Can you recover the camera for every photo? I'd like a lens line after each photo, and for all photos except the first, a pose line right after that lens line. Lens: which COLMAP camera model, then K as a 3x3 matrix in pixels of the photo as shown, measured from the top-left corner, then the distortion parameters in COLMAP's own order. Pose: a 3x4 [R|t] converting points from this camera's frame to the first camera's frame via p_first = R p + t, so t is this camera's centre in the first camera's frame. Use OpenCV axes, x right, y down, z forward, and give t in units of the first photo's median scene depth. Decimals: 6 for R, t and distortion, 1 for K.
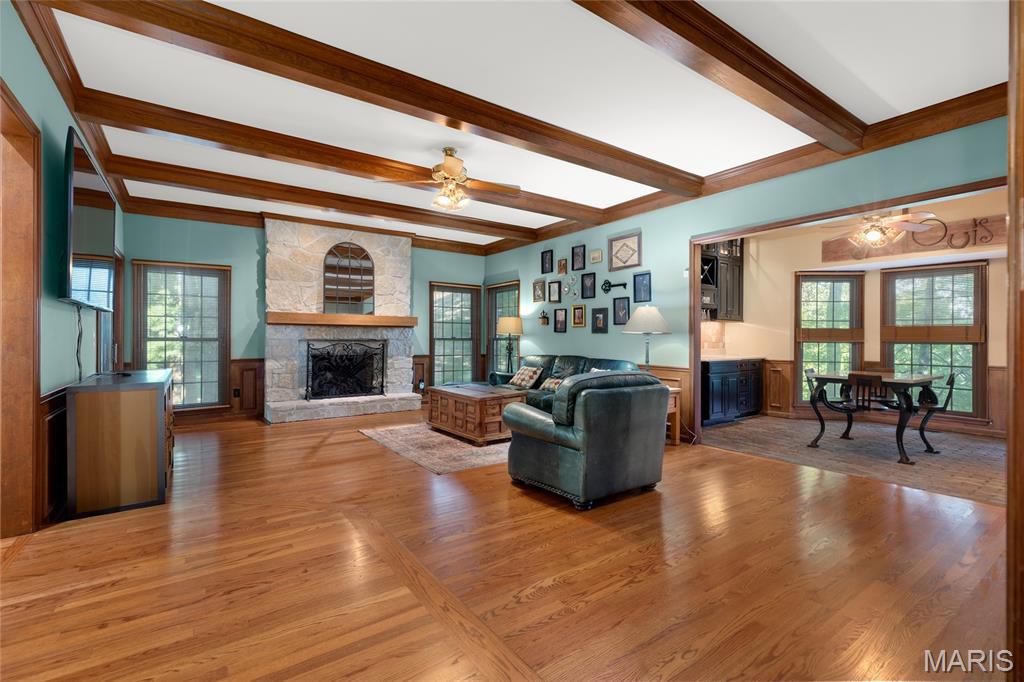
lens RADIAL K [[461.6, 0, 507.5], [0, 461.6, 335.2], [0, 0, 1]] dist [0.002876, 0.000666]
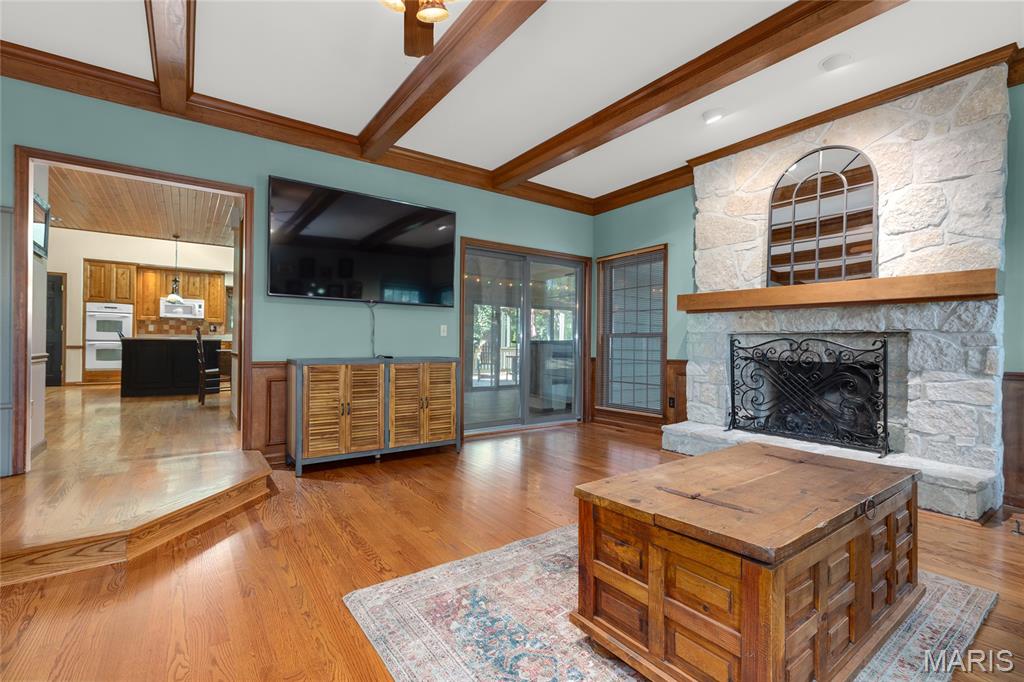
lens RADIAL K [[461.6, 0, 515.5], [0, 461.6, 340.5], [0, 0, 1]] dist [0.002876, 0.000666]
pose [[0.016134, -0.009358, -0.999826, 0.190694], [-0.006013, 0.999937, -0.009456, 0.027086], [0.999852, 0.006164, 0.016076, 0.694776]]
